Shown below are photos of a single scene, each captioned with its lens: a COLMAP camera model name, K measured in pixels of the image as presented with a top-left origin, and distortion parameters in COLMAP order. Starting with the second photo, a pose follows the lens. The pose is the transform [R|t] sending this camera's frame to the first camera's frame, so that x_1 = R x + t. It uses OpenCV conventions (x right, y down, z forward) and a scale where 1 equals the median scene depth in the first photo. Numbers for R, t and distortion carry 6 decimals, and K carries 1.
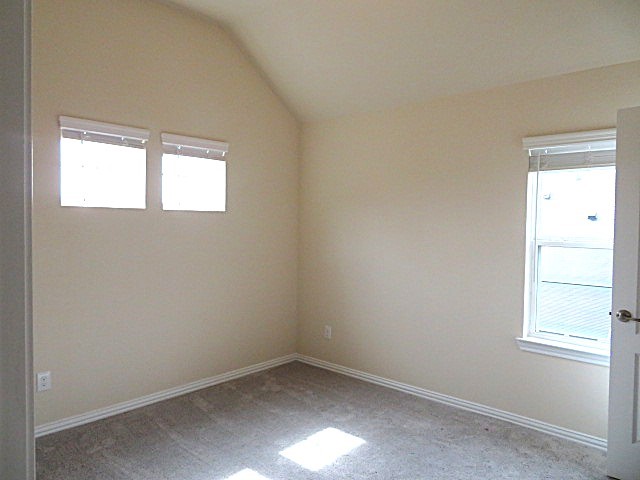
lens RADIAL K [[450.5, 0, 320.0], [0, 450.5, 240.0], [0, 0, 1]] dist [-0.005475, -0.004155]
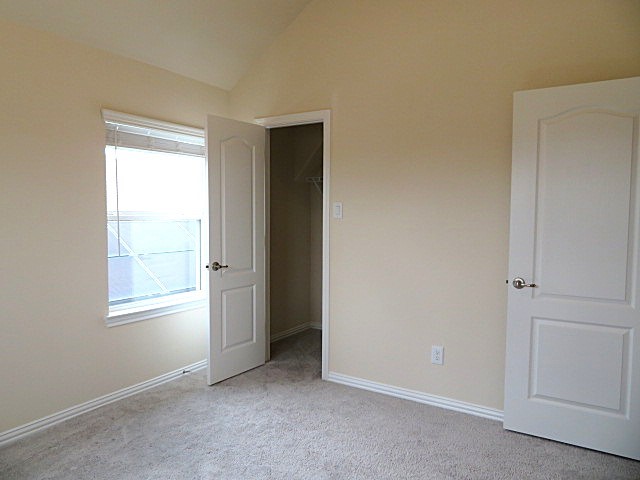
lens RADIAL K [[450.5, 0, 320.0], [0, 450.5, 240.0], [0, 0, 1]] dist [-0.005475, -0.004155]
pose [[-0.191500, -0.065432, 0.979309, -0.623188], [0.016717, 0.997413, 0.069910, -0.006477], [-0.981350, 0.029759, -0.189911, 0.773207]]
